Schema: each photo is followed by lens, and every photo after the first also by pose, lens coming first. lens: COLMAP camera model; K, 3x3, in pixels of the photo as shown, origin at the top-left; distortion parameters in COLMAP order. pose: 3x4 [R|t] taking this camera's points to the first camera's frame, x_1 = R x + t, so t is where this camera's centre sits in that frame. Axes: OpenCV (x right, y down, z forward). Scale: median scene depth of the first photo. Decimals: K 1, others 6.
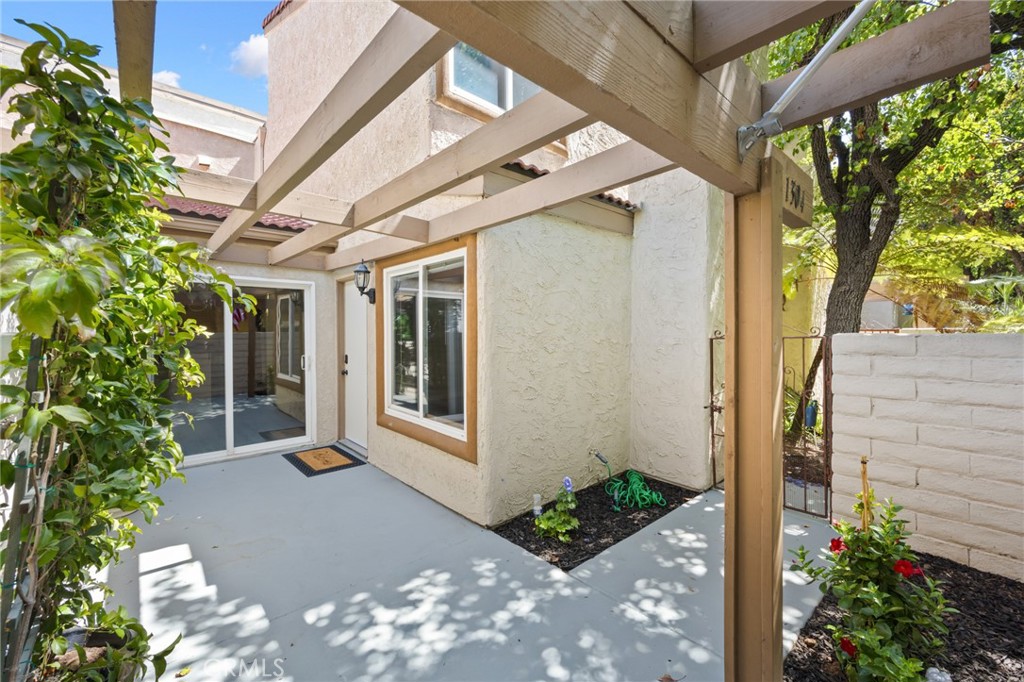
lens RADIAL K [[413.7, 0, 513.7], [0, 413.7, 331.9], [0, 0, 1]] dist [0.000206, 0.000371]
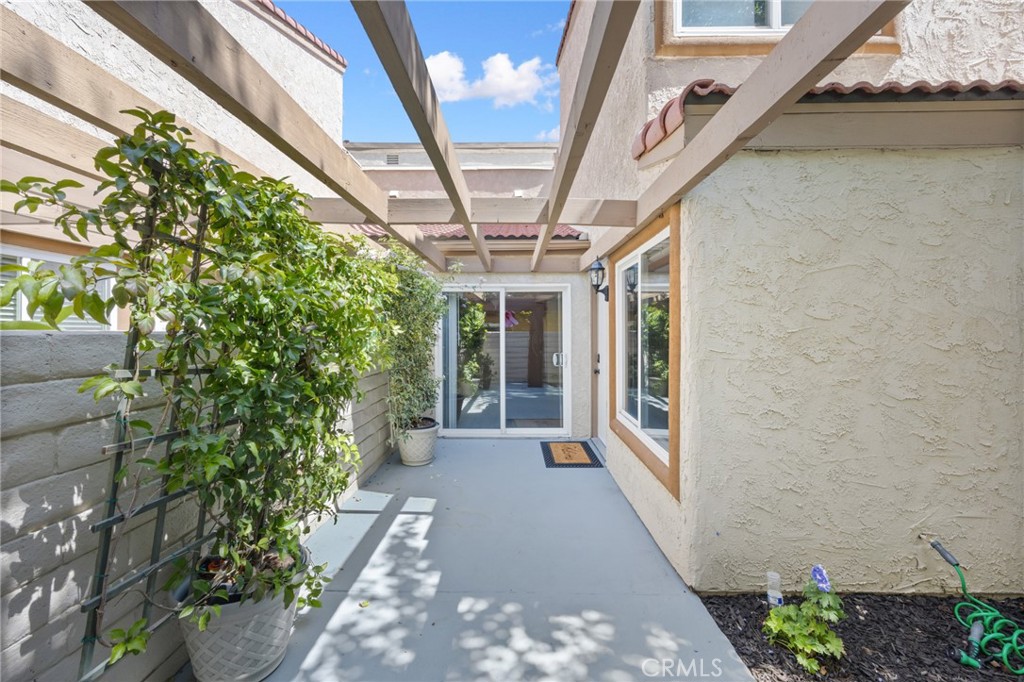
lens RADIAL K [[407.9, 0, 509.1], [0, 407.9, 332.9], [0, 0, 1]] dist [0.002616, 0.000205]
pose [[0.729796, 0.003369, -0.683657, 0.192759], [-0.001706, 0.999994, 0.003108, 0.002719], [0.683663, -0.001102, 0.729797, 0.222483]]
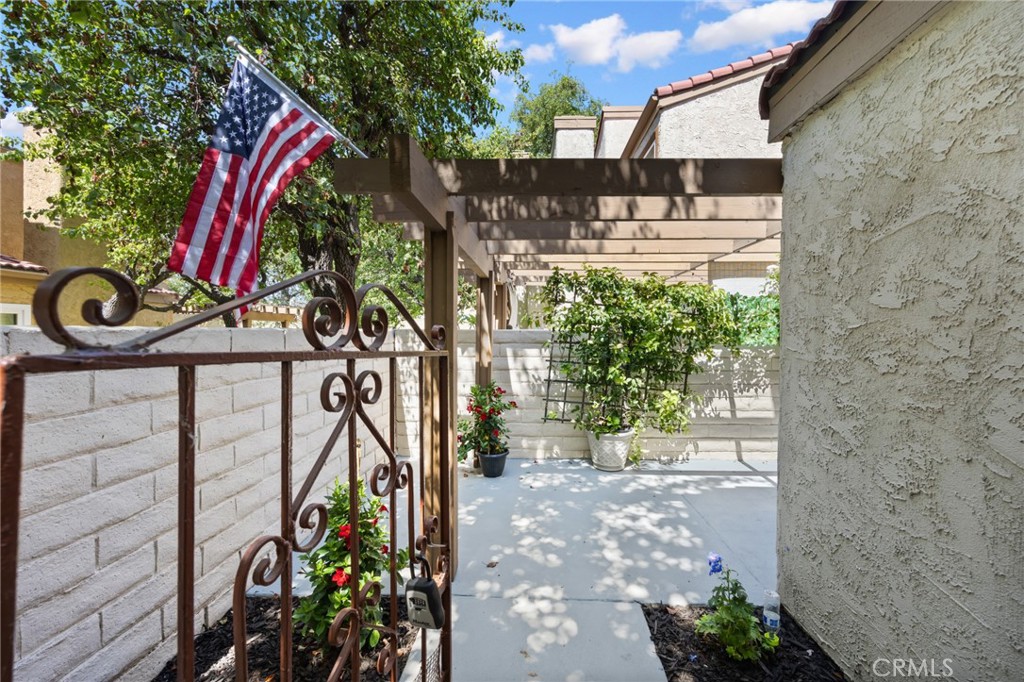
lens RADIAL K [[412.4, 0, 535.2], [0, 412.4, 332.4], [0, 0, 1]] dist [0.000627, 0.000079]
pose [[-0.678619, 0.000295, -0.734491, 0.731225], [-0.004180, 0.999982, 0.004264, 0.007674], [0.734479, 0.005963, -0.678605, 1.139668]]
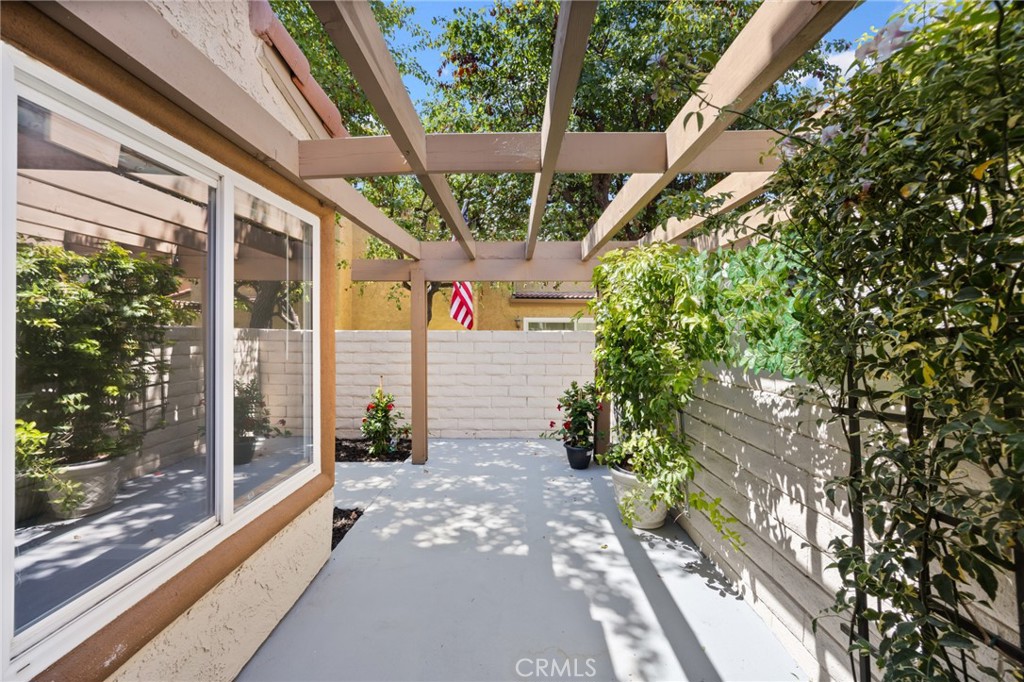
lens RADIAL K [[413.7, 0, 513.7], [0, 413.7, 331.9], [0, 0, 1]] dist [0.000206, 0.000371]
pose [[-0.737574, -0.000648, 0.675266, -0.895369], [0.001237, 0.999997, 0.002312, 0.009921], [-0.675265, 0.002540, -0.737570, 1.310980]]
